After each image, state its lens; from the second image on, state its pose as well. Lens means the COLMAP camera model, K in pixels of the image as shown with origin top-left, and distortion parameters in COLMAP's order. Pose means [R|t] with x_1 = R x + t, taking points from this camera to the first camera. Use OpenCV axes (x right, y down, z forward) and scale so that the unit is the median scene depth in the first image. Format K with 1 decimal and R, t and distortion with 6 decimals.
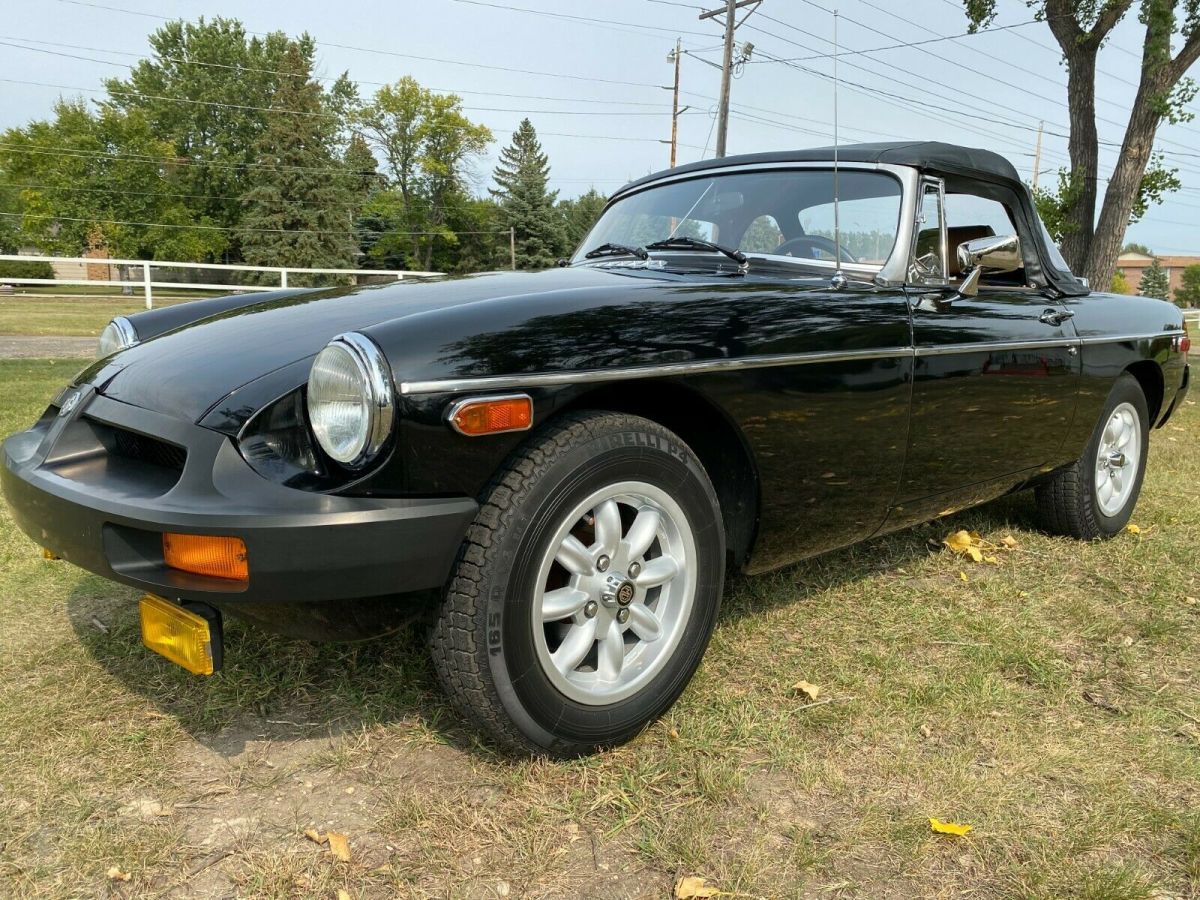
lens RADIAL K [[1028.8, 0, 600.0], [0, 1028.8, 450.0], [0, 0, 1]] dist [-0.010071, 0.072578]
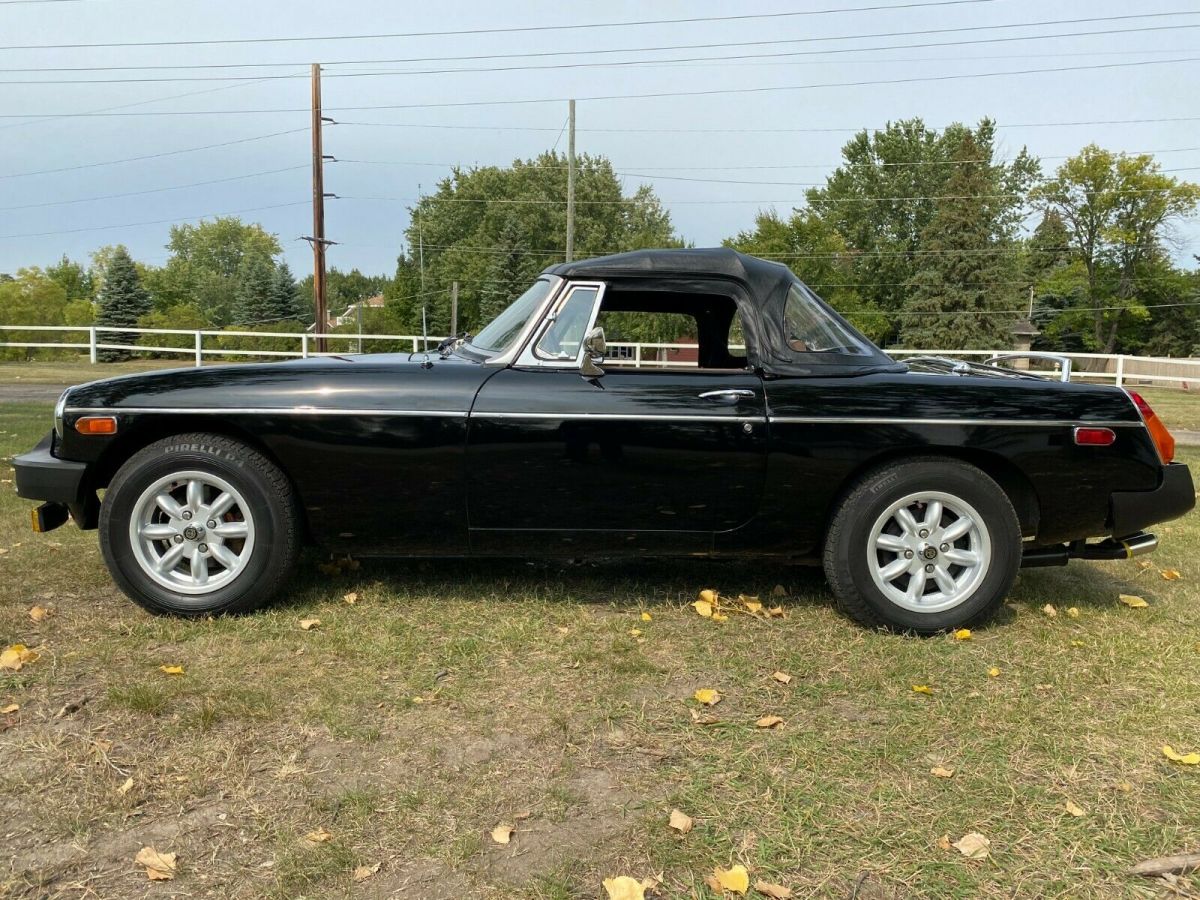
lens RADIAL K [[1028.8, 0, 600.0], [0, 1028.8, 450.0], [0, 0, 1]] dist [-0.010071, 0.072578]
pose [[0.705855, 0.057639, -0.706007, 0.179874], [-0.112114, 0.993212, -0.031003, -0.007263], [0.699428, 0.101037, 0.707526, 0.050807]]
